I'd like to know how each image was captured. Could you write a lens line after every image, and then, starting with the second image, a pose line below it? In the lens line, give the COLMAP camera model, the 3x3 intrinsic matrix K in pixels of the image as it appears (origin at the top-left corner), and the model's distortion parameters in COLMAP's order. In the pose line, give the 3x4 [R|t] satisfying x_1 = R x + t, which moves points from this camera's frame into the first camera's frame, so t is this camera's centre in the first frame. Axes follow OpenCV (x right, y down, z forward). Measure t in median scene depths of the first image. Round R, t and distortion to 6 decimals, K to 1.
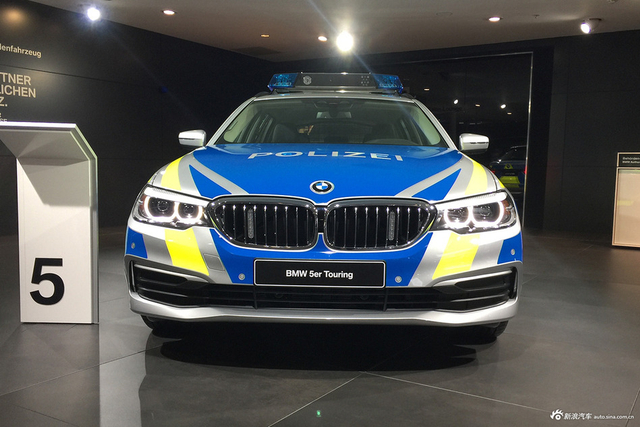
lens RADIAL K [[630.8, 0, 320.0], [0, 630.8, 213.5], [0, 0, 1]] dist [0.043610, -0.009667]
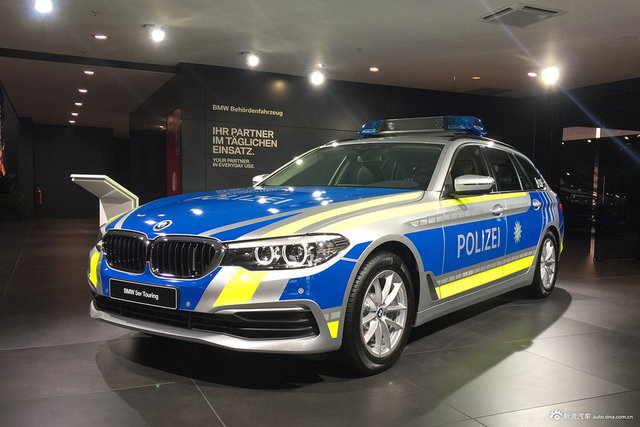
lens RADIAL K [[582.4, 0, 320.0], [0, 582.4, 213.5], [0, 0, 1]] dist [0.060945, 0.004663]
pose [[0.844839, 0.021088, -0.534605, 0.487880], [-0.045104, 0.998473, -0.031892, -0.023240], [0.533116, 0.051057, 0.844500, 0.092928]]
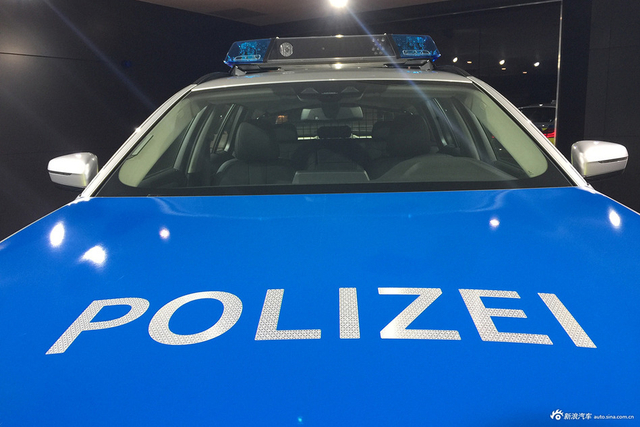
lens RADIAL K [[582.4, 0, 320.0], [0, 582.4, 213.5], [0, 0, 1]] dist [0.060945, 0.004663]
pose [[0.999046, -0.043641, -0.001776, 0.008686], [0.043650, 0.996184, 0.075582, -0.104039], [-0.001529, -0.075587, 0.997138, 0.464926]]
